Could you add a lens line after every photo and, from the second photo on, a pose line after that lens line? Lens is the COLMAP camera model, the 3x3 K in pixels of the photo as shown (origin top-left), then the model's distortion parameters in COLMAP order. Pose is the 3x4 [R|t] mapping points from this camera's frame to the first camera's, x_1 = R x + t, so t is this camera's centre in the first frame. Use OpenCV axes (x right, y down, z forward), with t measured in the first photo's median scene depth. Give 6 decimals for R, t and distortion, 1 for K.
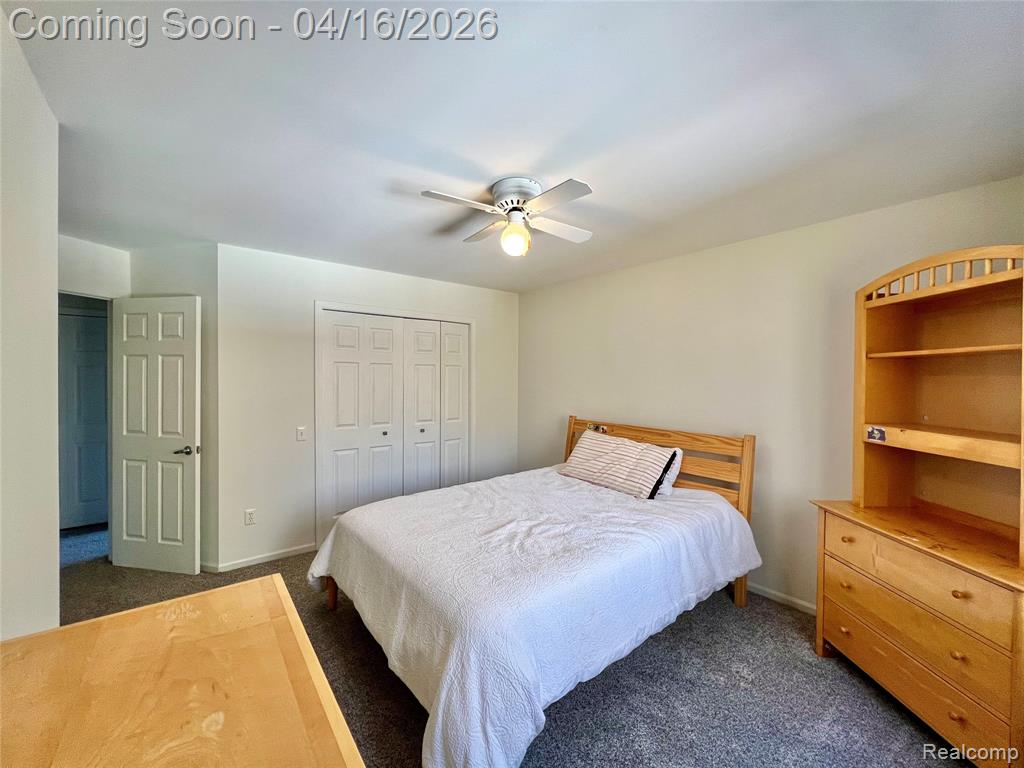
lens RADIAL K [[410.5, 0, 511.3], [0, 410.5, 379.3], [0, 0, 1]] dist [0.000124, -0.000006]
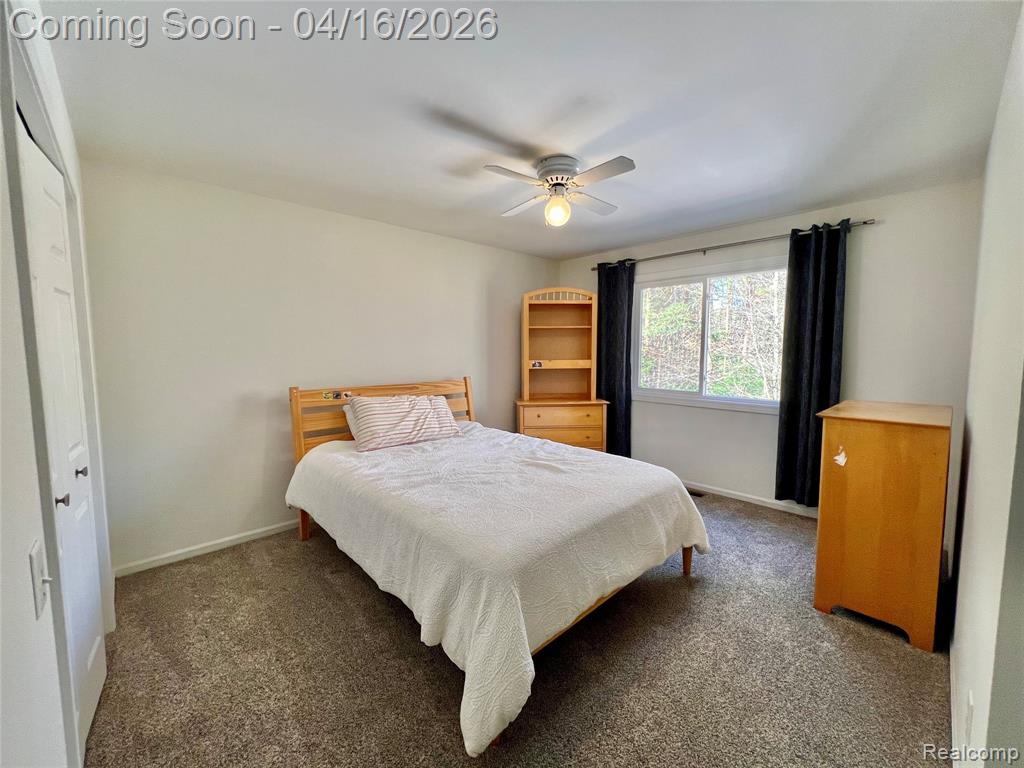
lens RADIAL K [[410.5, 0, 511.2], [0, 410.5, 382.9], [0, 0, 1]] dist [0.000124, -0.000006]
pose [[-0.089773, -0.083161, 0.992484, -1.180260], [0.012204, 0.996341, 0.084588, 0.045839], [-0.995887, 0.019706, -0.088430, 1.284131]]
